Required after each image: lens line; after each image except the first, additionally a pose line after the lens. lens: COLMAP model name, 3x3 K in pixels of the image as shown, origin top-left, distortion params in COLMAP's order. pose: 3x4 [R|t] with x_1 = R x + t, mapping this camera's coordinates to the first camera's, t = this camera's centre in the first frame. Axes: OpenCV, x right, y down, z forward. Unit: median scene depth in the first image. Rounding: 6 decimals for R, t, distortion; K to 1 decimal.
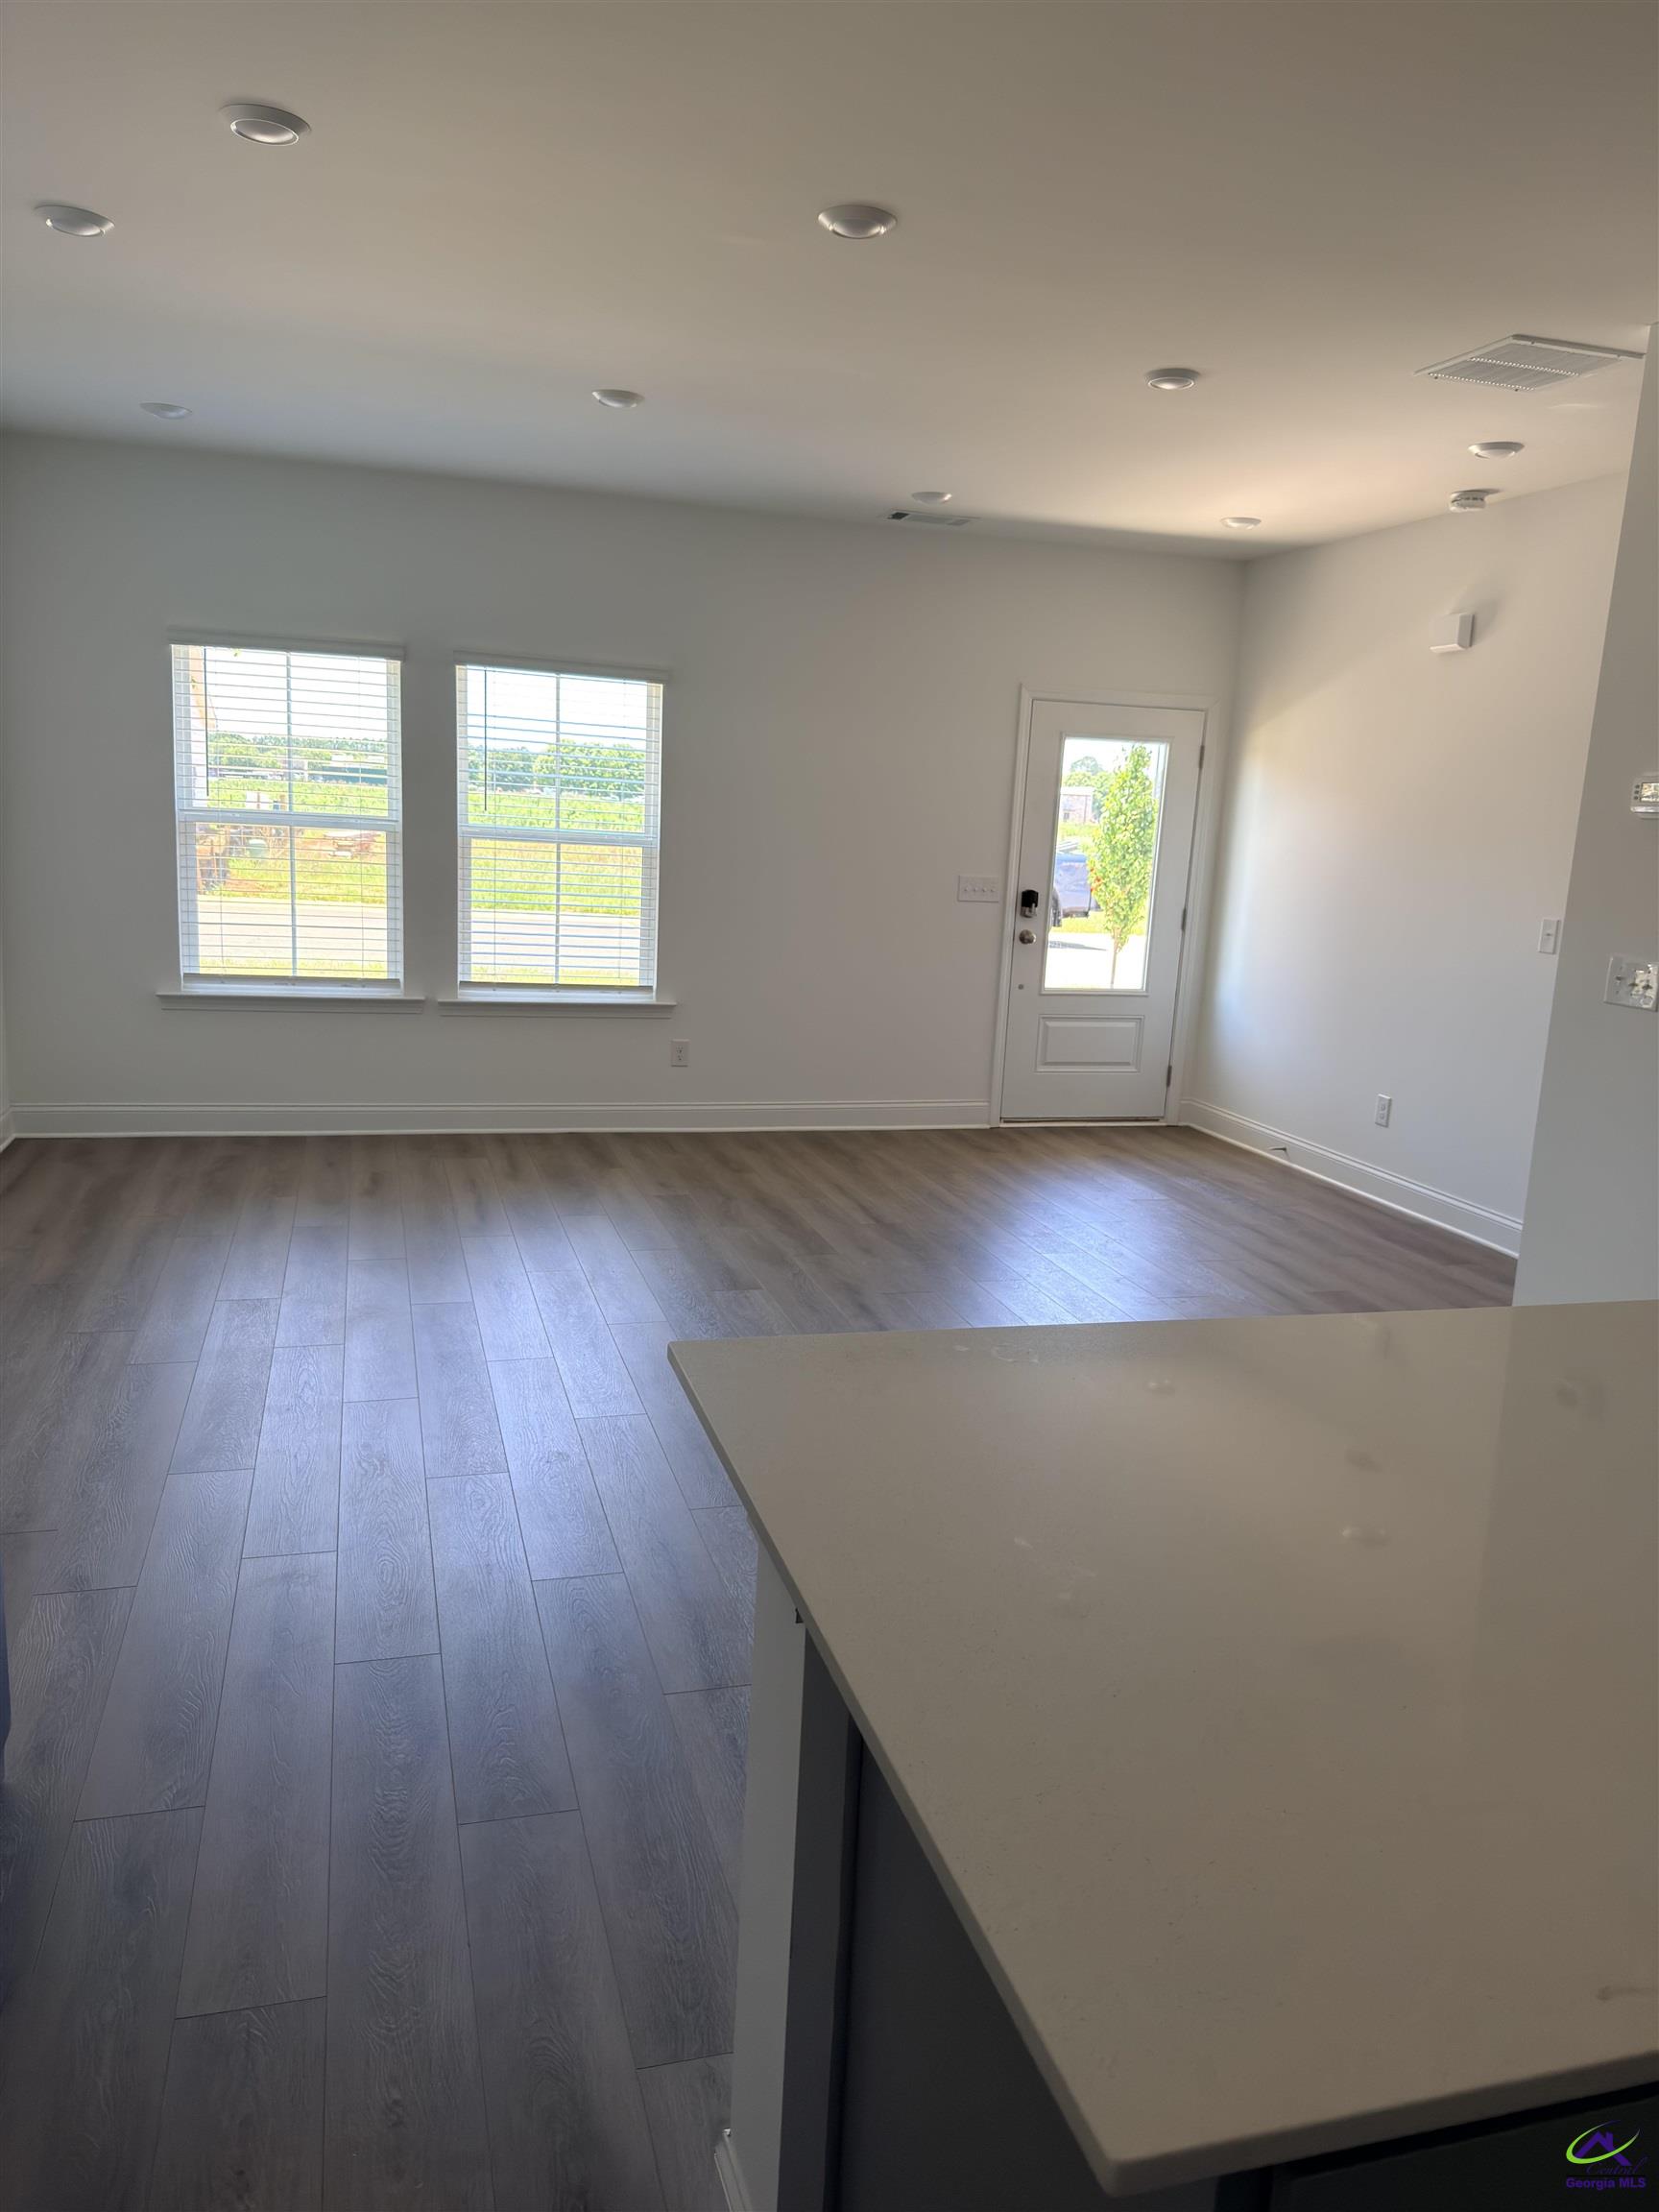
lens RADIAL K [[1538.8, 0, 811.3], [0, 1538.8, 1096.1], [0, 0, 1]] dist [0.100586, -0.020422]
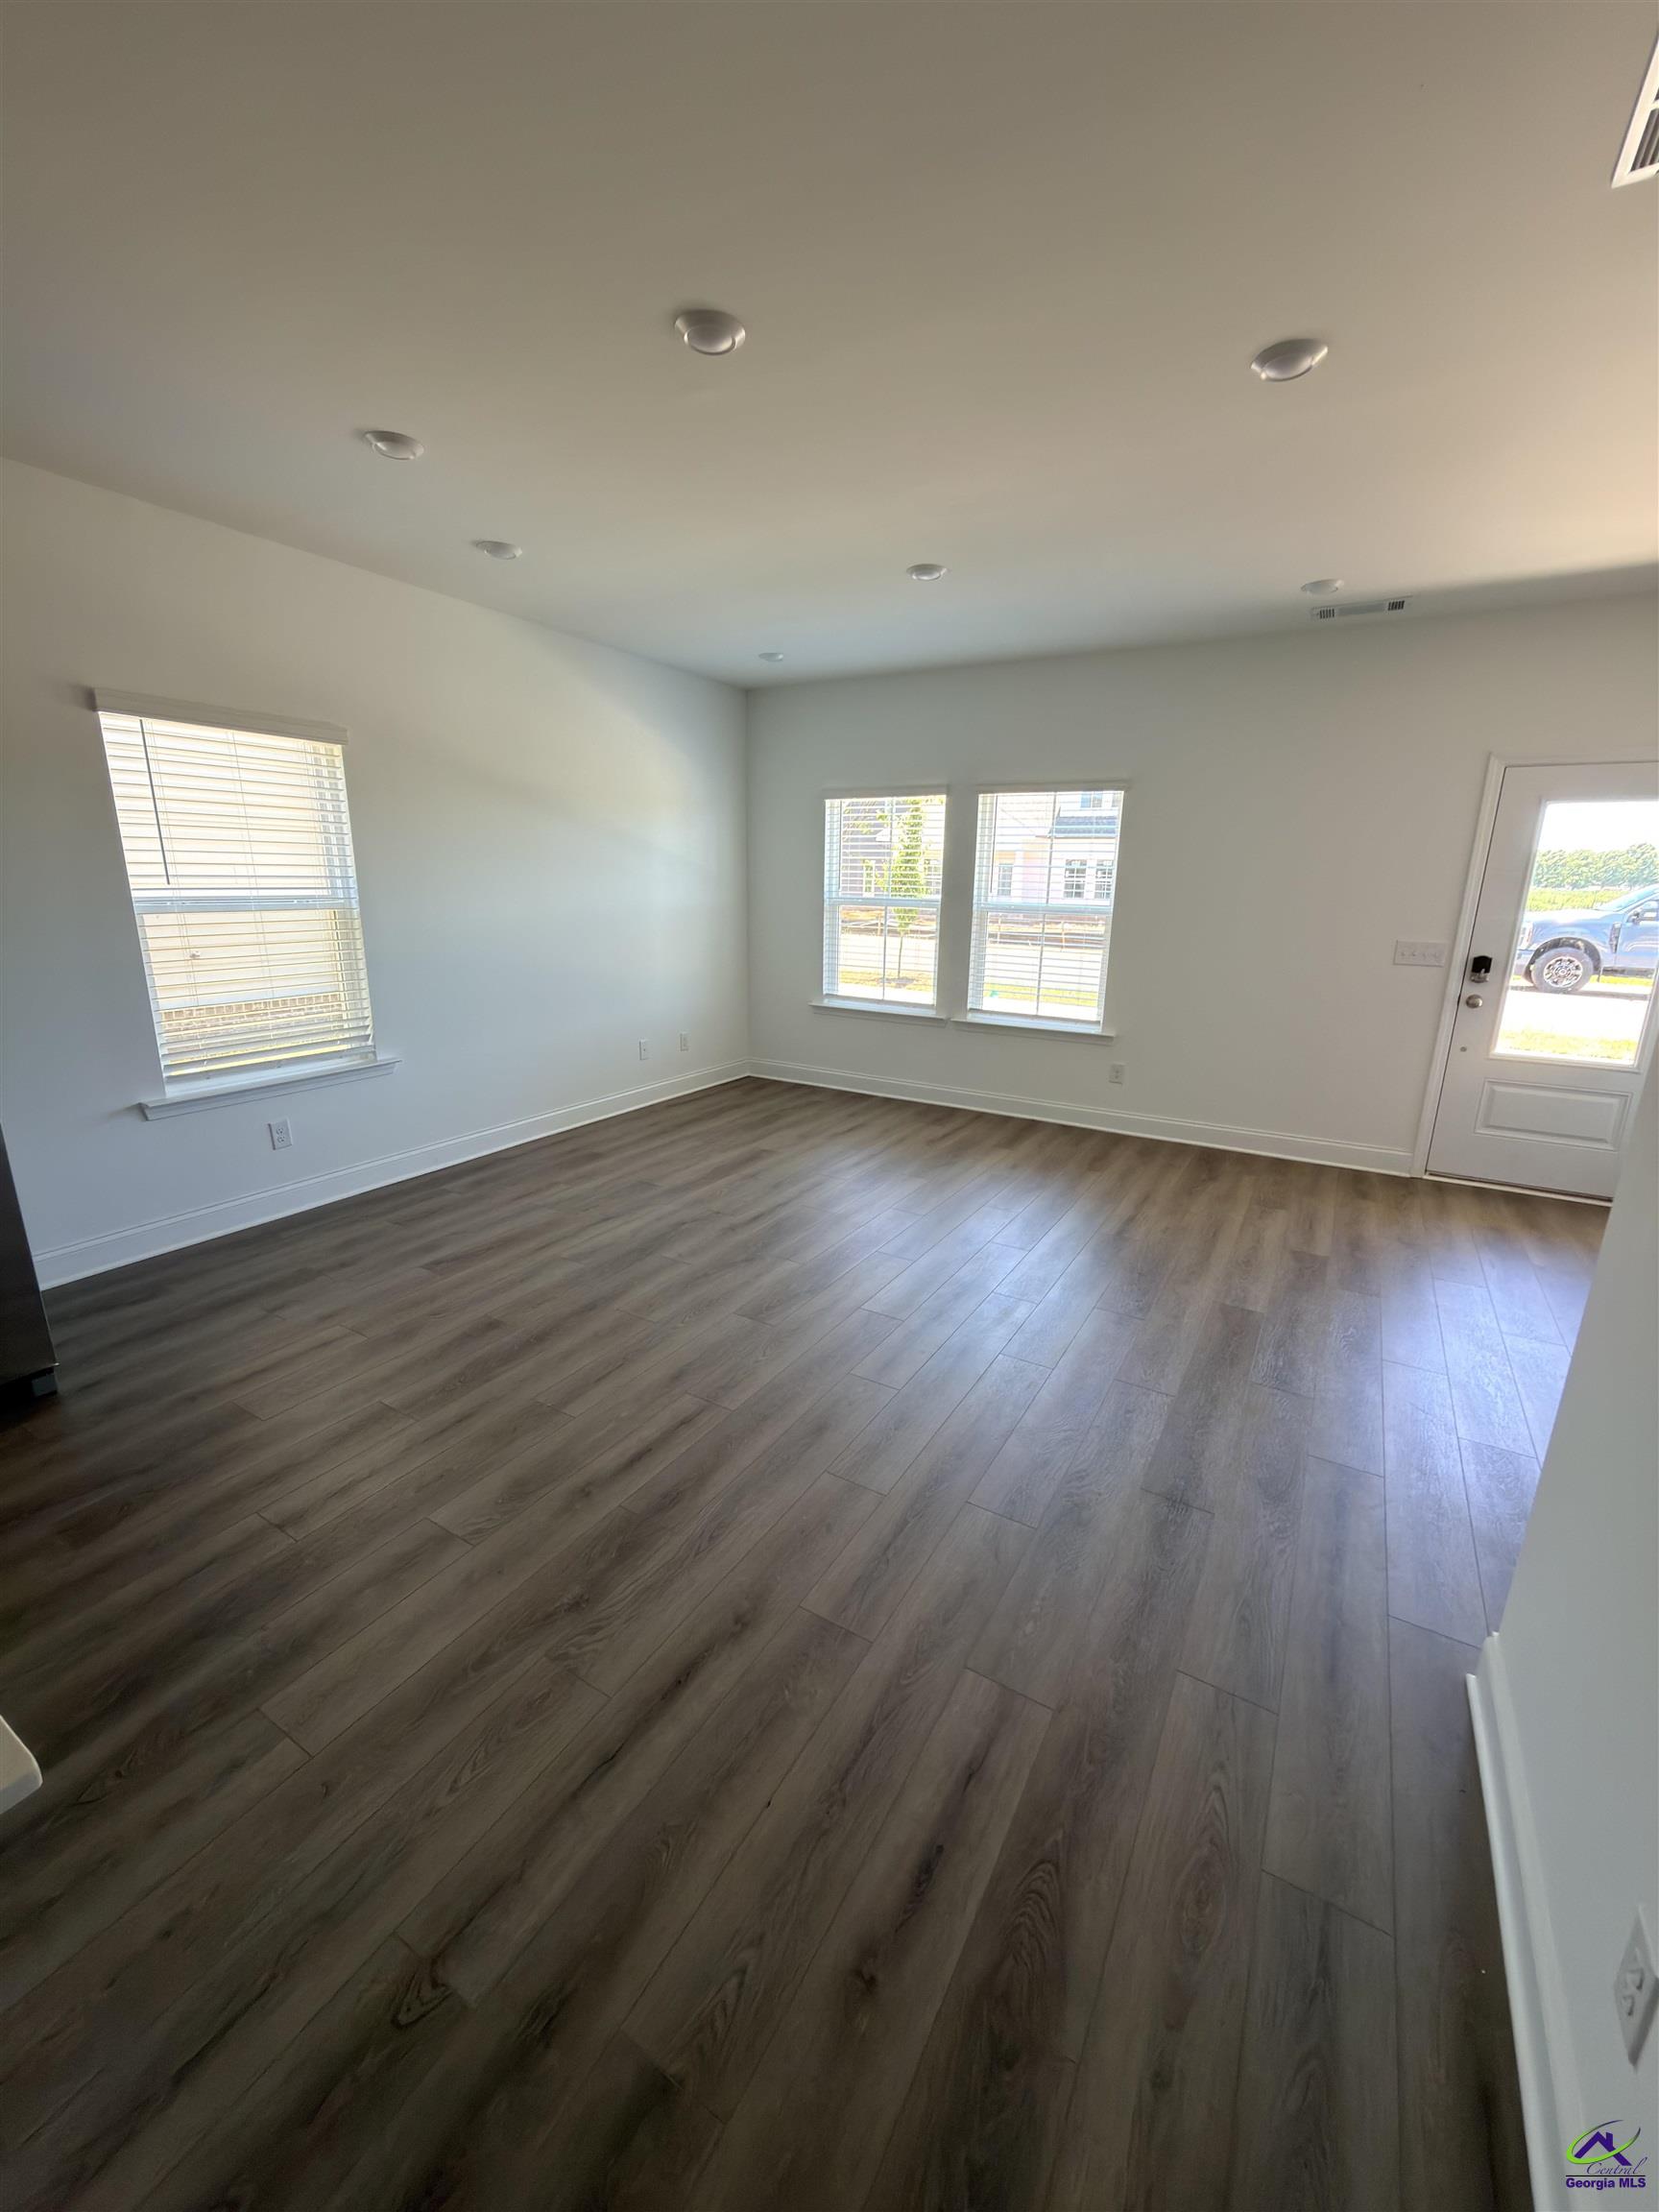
lens RADIAL K [[885.4, 0, 829.8], [0, 885.4, 1110.5], [0, 0, 1]] dist [0.000714, 0.000396]
pose [[0.685957, 0.148597, -0.712307, 0.303565], [-0.112970, 0.988804, 0.097487, -0.044489], [0.718819, 0.013598, 0.695065, 0.310358]]
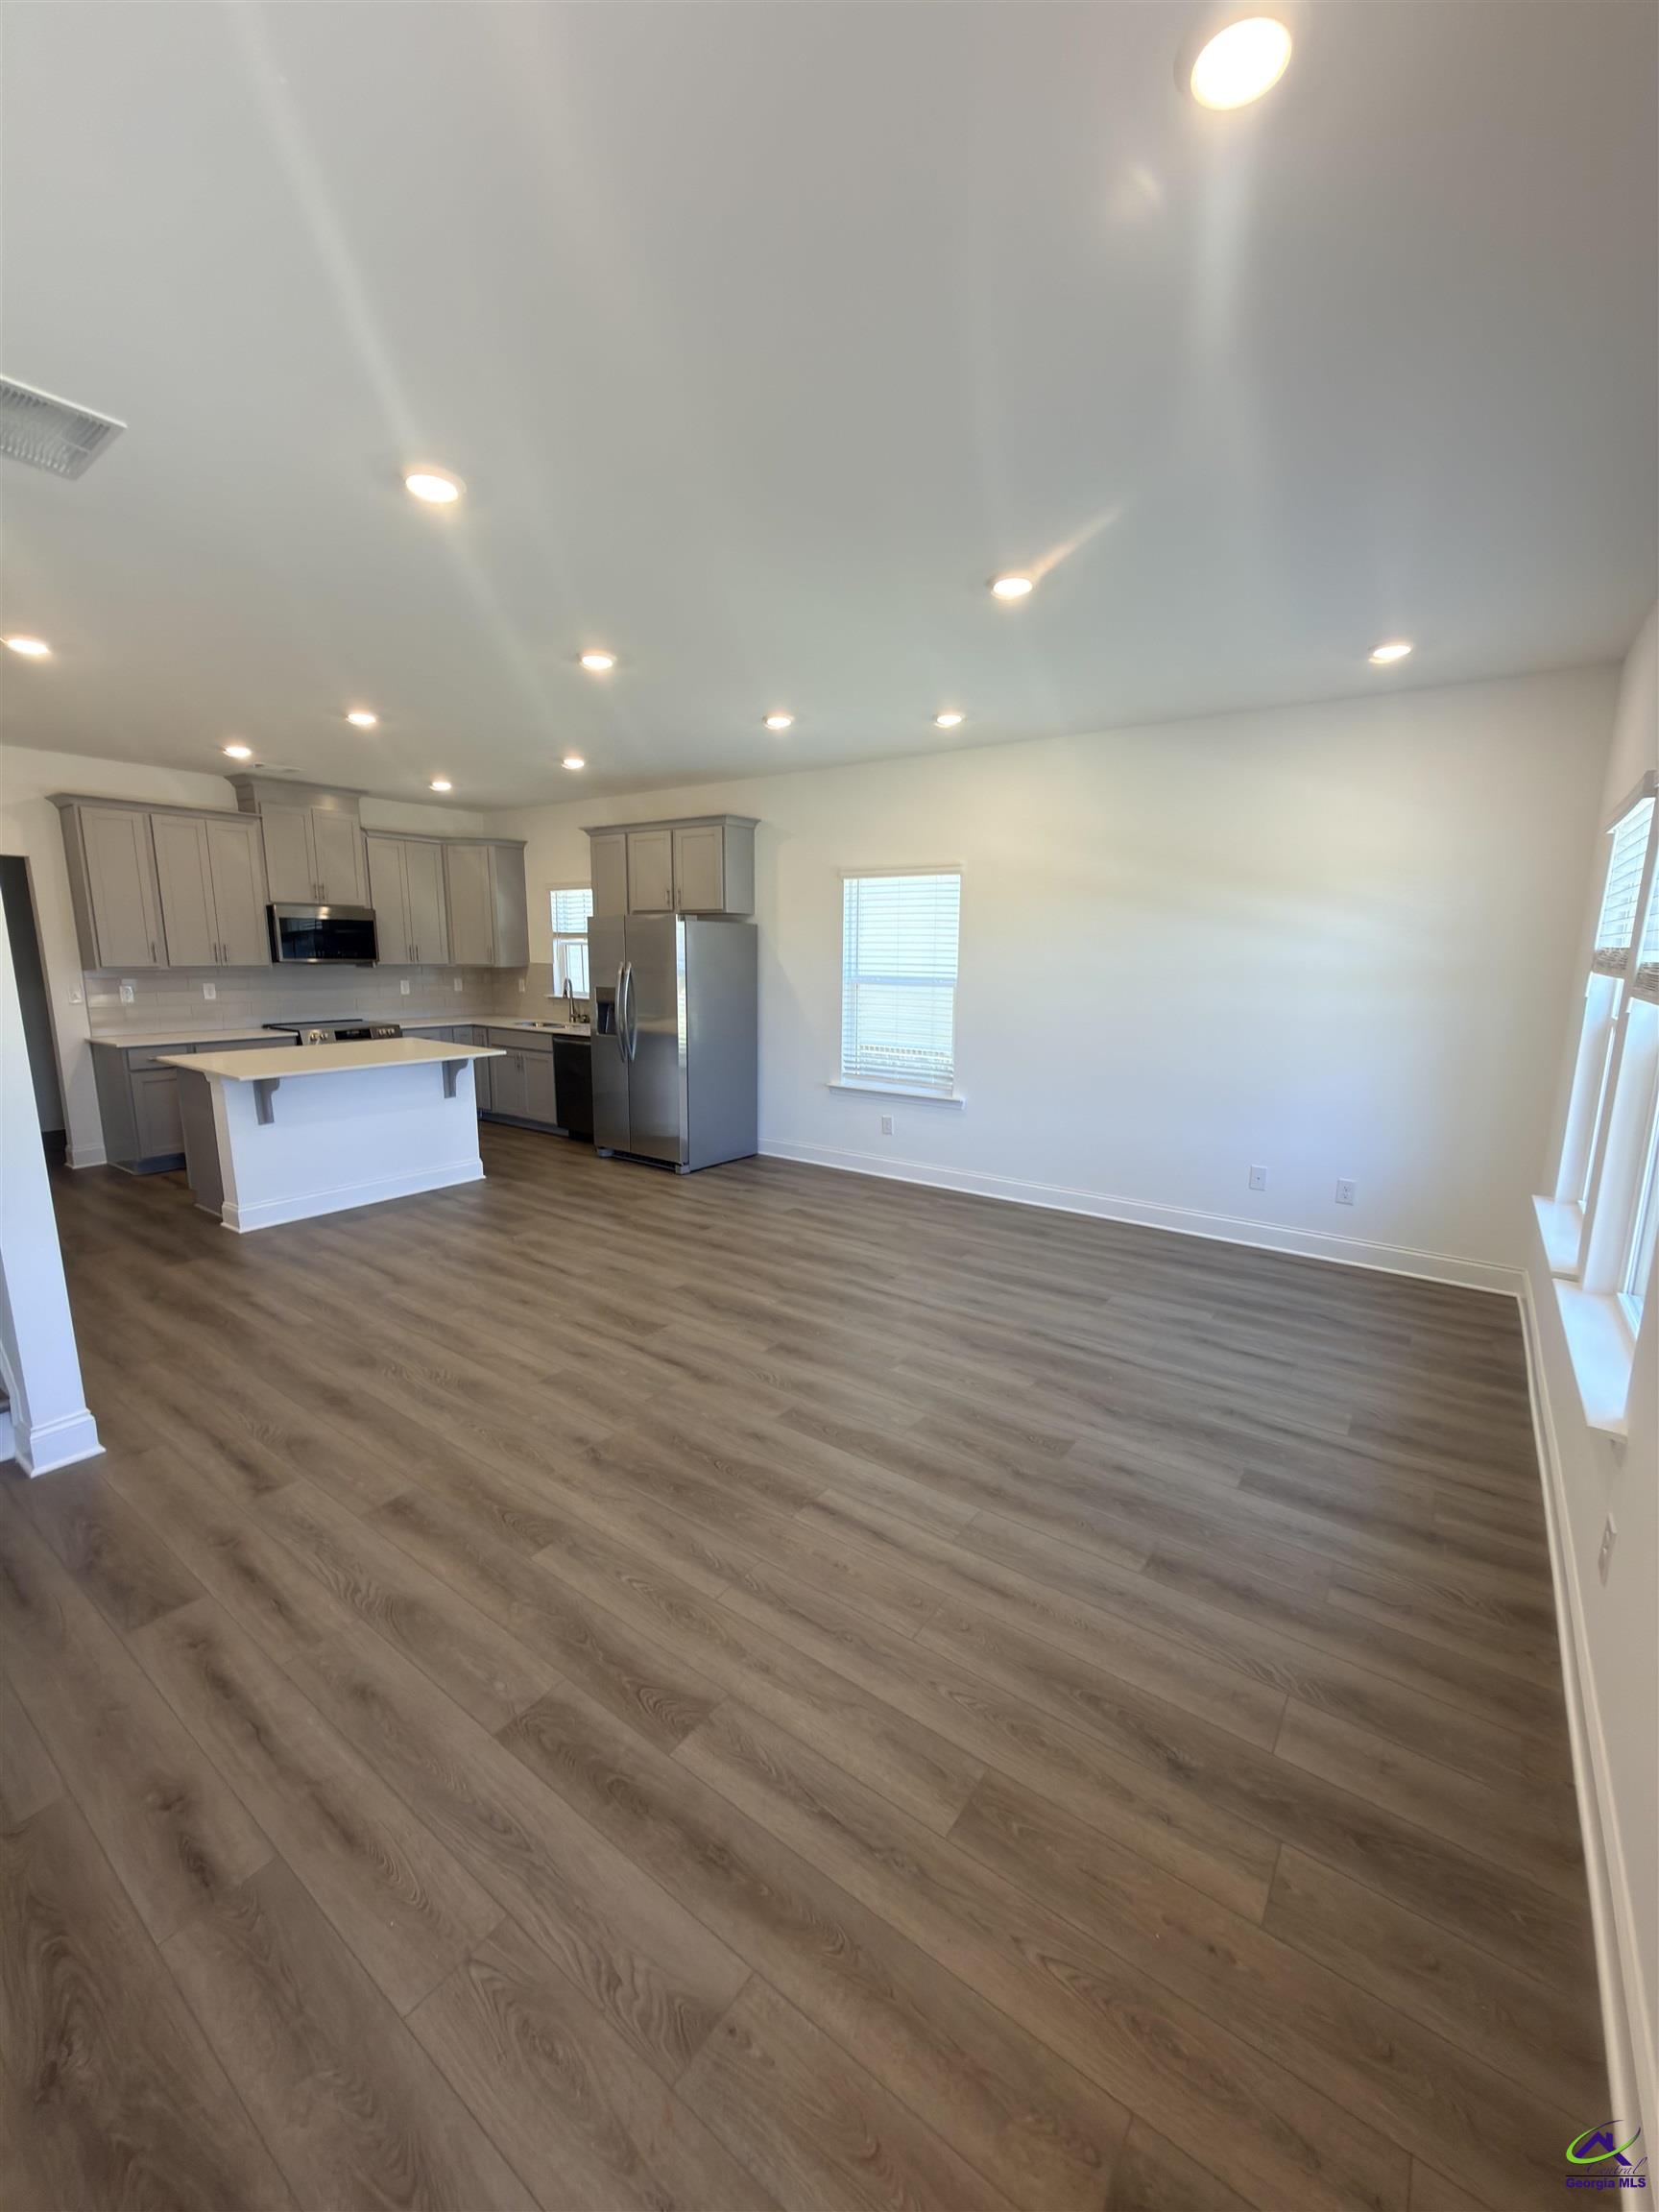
lens RADIAL K [[885.4, 0, 831.2], [0, 885.4, 1105.7], [0, 0, 1]] dist [0.000714, 0.000396]
pose [[-0.785706, 0.050666, -0.616521, 0.252457], [-0.161015, 0.945536, 0.282906, -0.194687], [0.597277, 0.321550, -0.734756, 1.062772]]
